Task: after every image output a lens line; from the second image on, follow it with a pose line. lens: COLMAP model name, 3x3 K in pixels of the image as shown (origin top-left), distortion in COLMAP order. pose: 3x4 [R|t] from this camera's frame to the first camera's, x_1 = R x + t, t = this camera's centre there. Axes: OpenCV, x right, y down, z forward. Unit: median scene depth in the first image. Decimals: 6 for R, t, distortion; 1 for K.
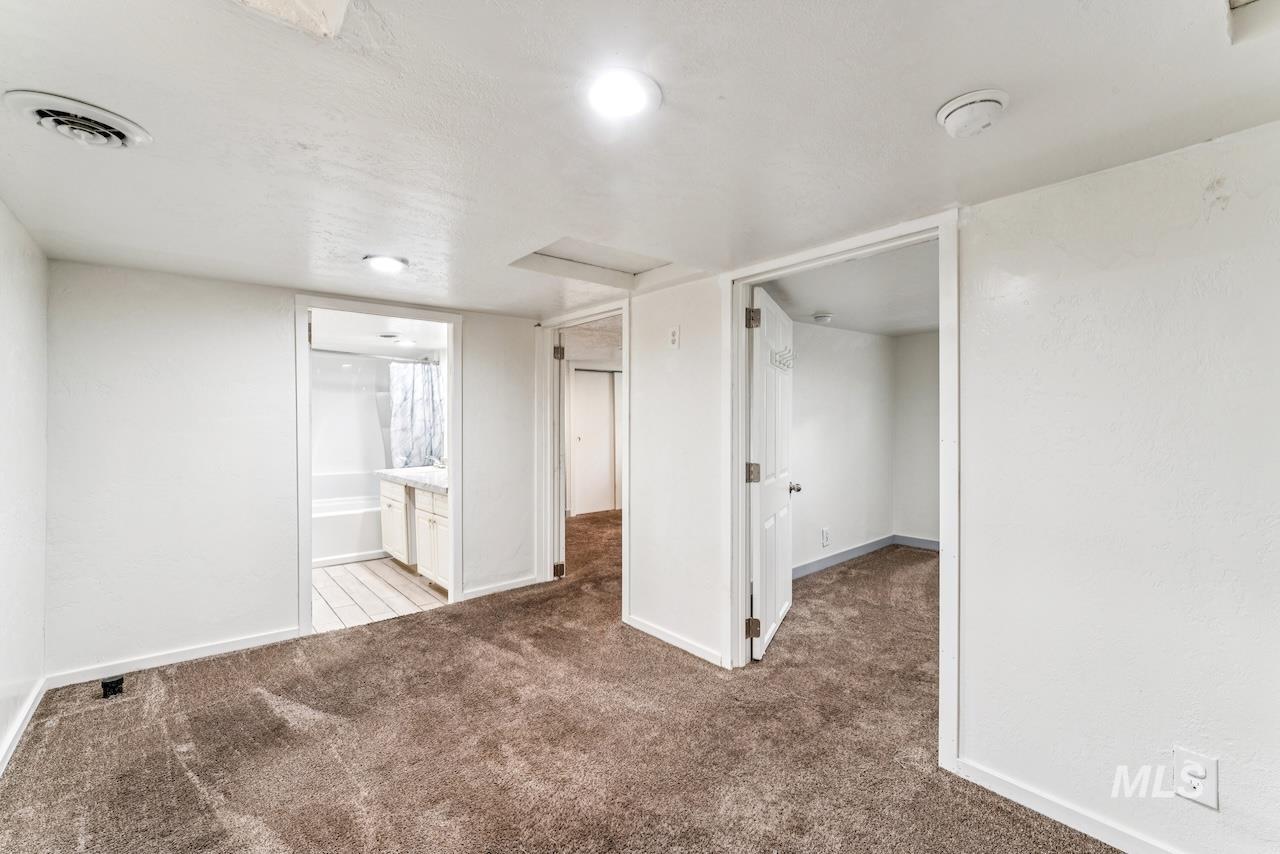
lens RADIAL K [[547.3, 0, 635.4], [0, 547.3, 424.2], [0, 0, 1]] dist [-0.003523, 0.000492]
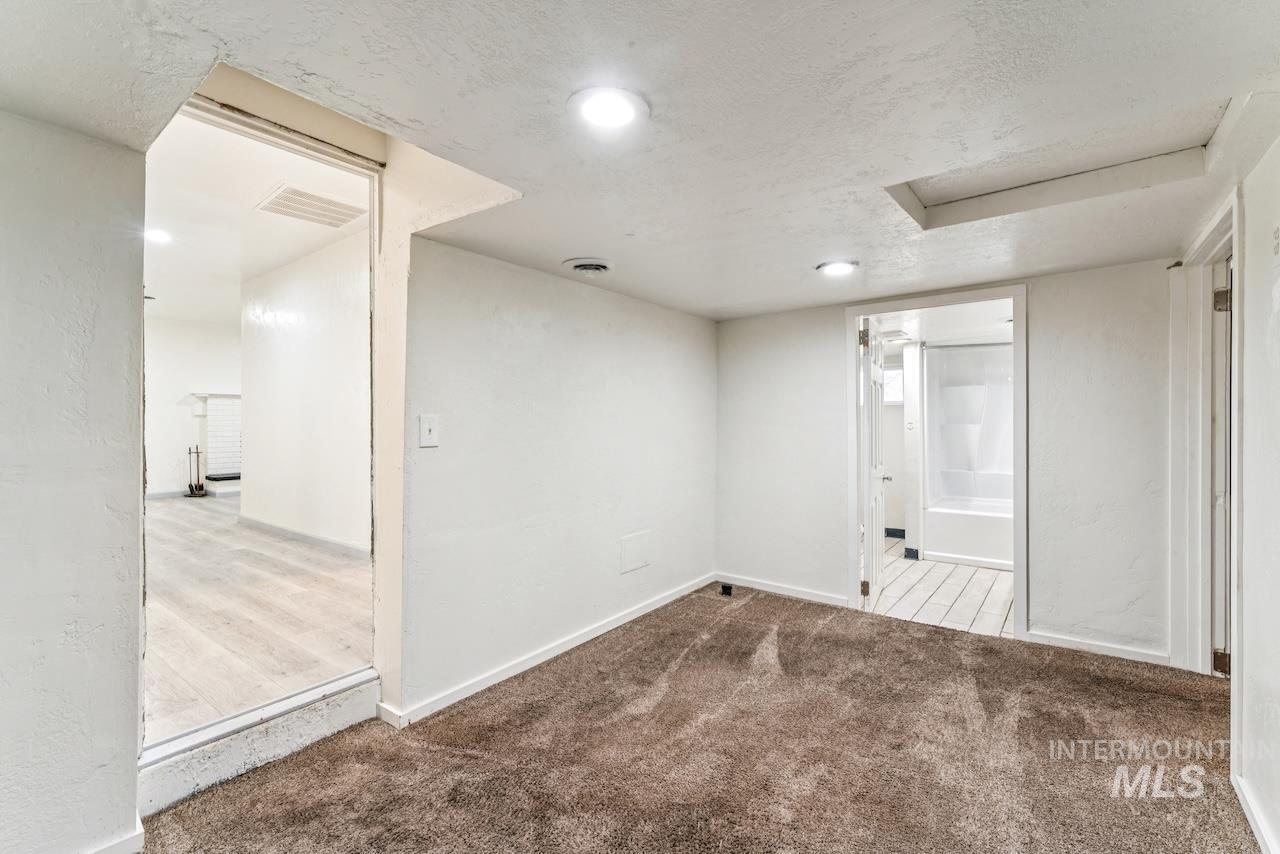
lens RADIAL K [[547.3, 0, 653.2], [0, 547.3, 435.4], [0, 0, 1]] dist [-0.003523, 0.000492]
pose [[0.232105, 0.023065, -0.972417, 0.419819], [0.002106, 0.999705, 0.024214, 0.000591], [0.972688, -0.007668, 0.231988, 0.361418]]
